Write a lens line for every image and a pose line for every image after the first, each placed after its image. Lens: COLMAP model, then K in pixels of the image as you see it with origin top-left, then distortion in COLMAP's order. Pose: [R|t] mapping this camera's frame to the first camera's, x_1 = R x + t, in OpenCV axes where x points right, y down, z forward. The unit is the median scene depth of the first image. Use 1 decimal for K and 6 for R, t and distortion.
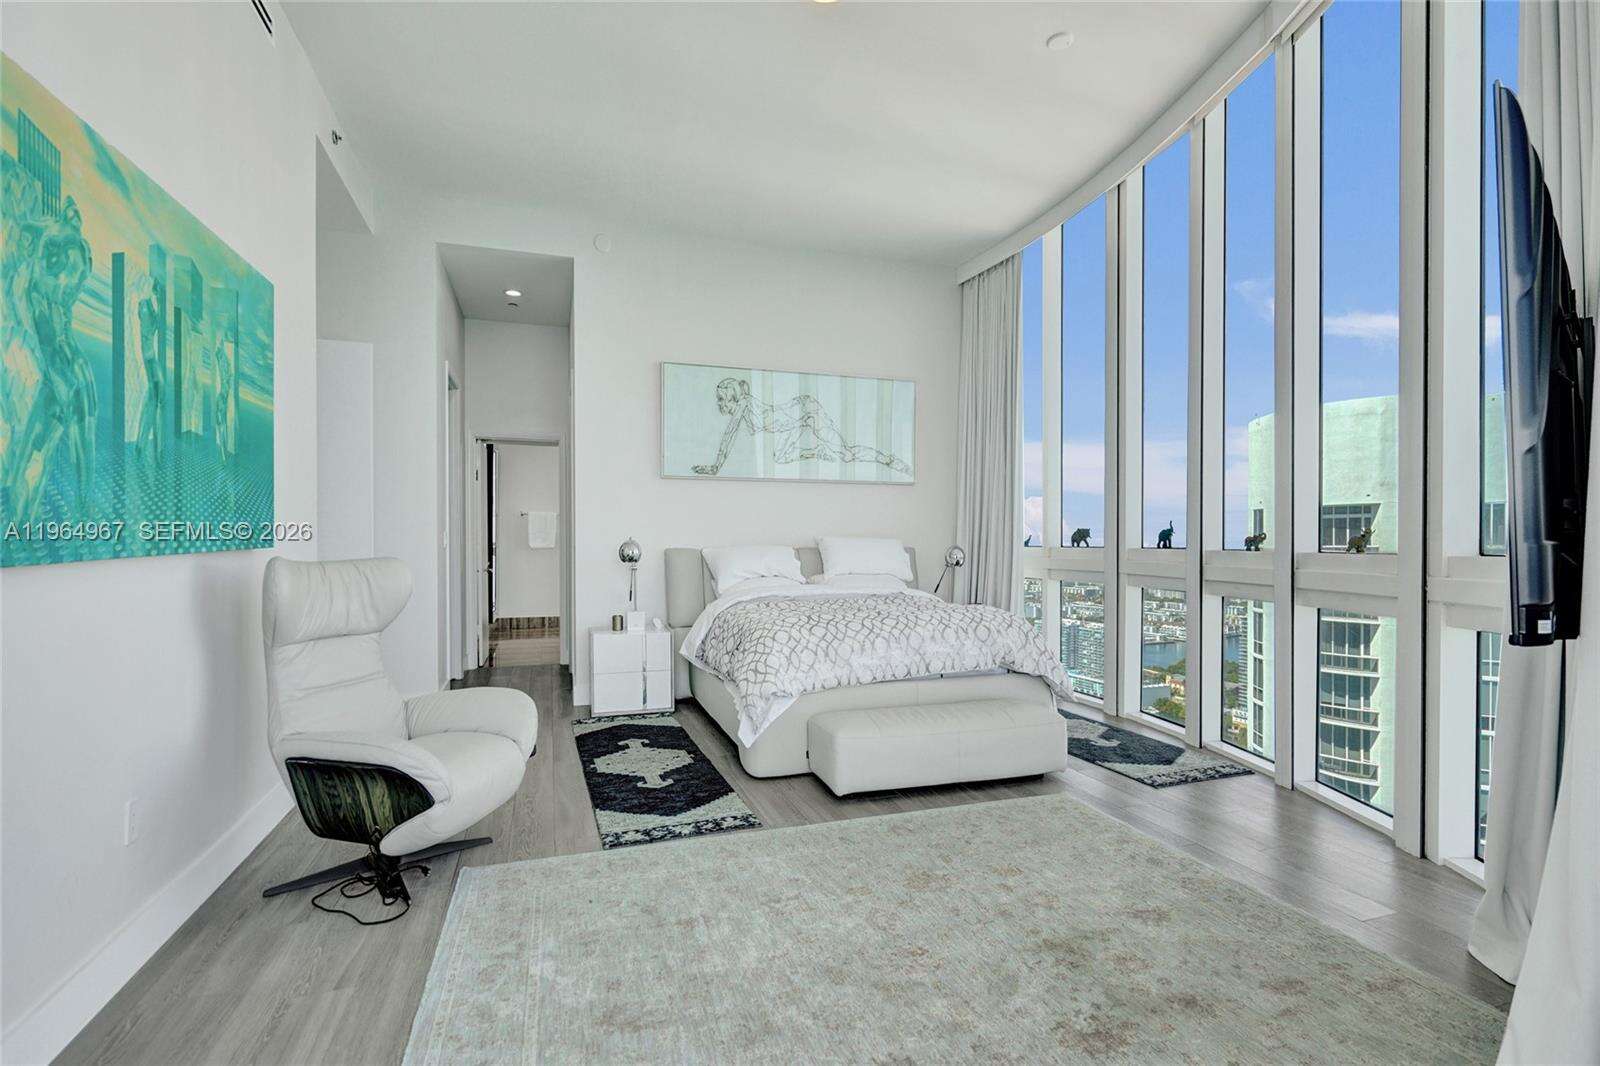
lens RADIAL K [[751.3, 0, 796.2], [0, 751.3, 535.8], [0, 0, 1]] dist [-0.012672, 0.003196]
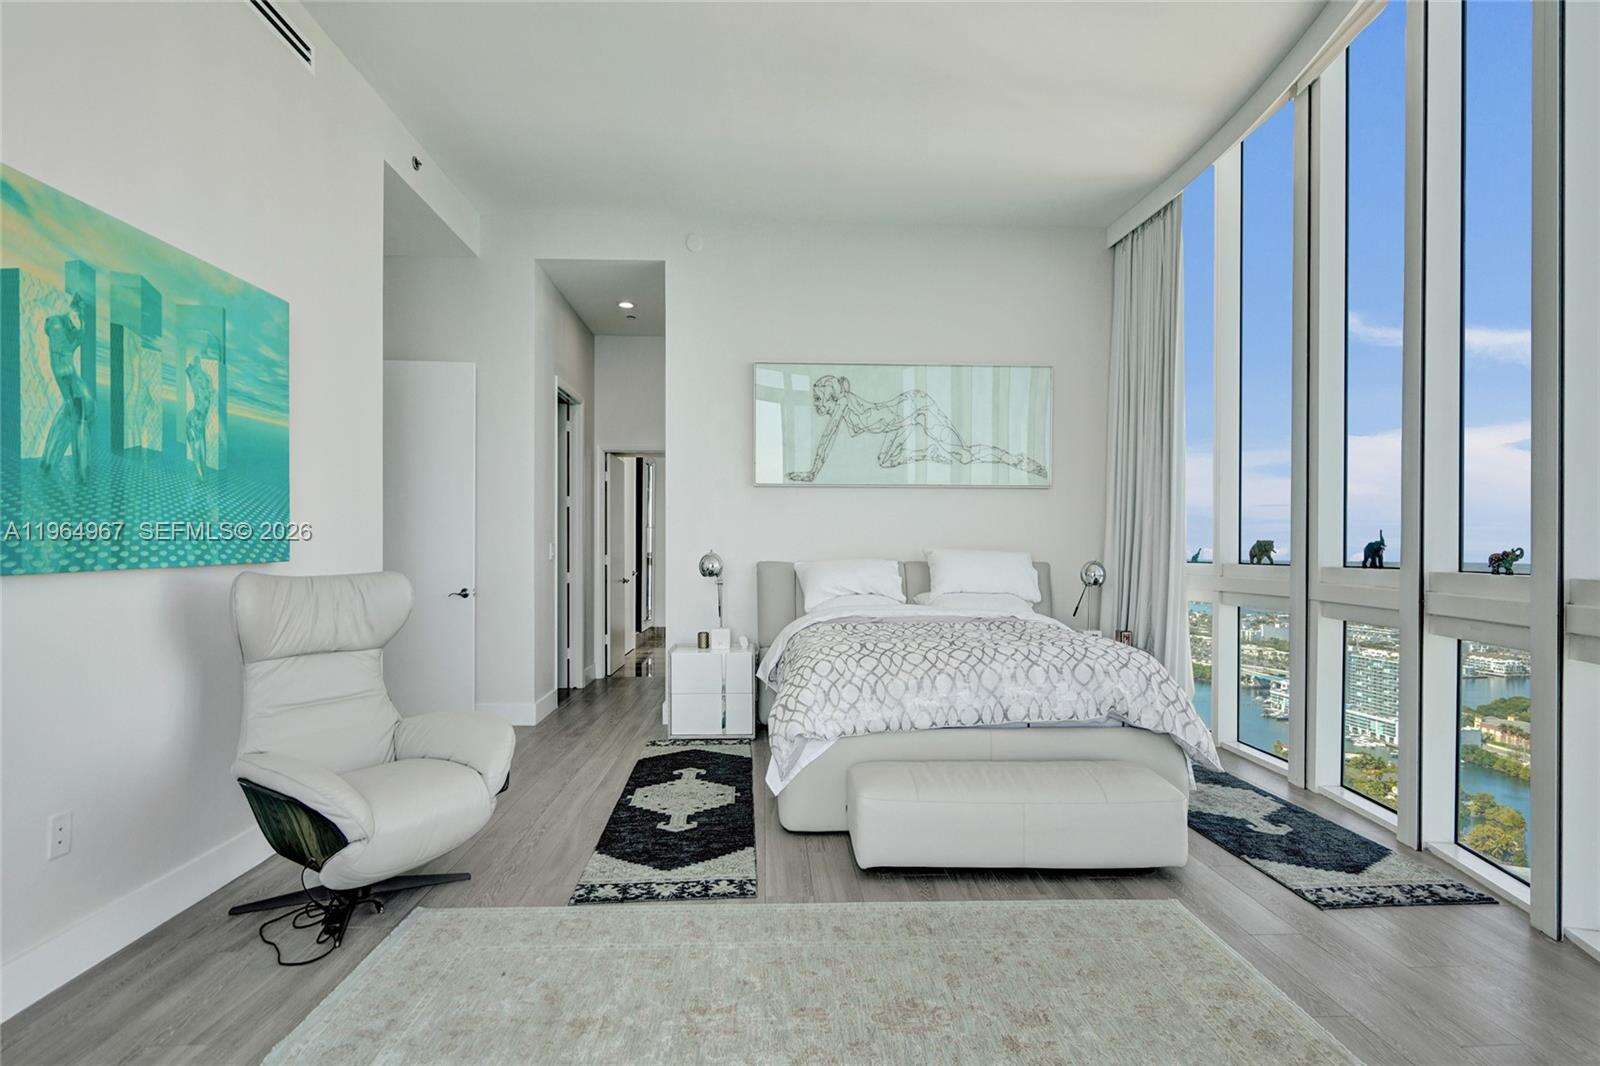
lens RADIAL K [[751.3, 0, 788.4], [0, 751.3, 543.2], [0, 0, 1]] dist [-0.012672, 0.003196]
pose [[0.958678, -0.000185, -0.284493, 0.189075], [-0.000755, 0.999995, -0.003195, -0.004874], [0.284492, 0.003277, 0.958673, 0.172164]]
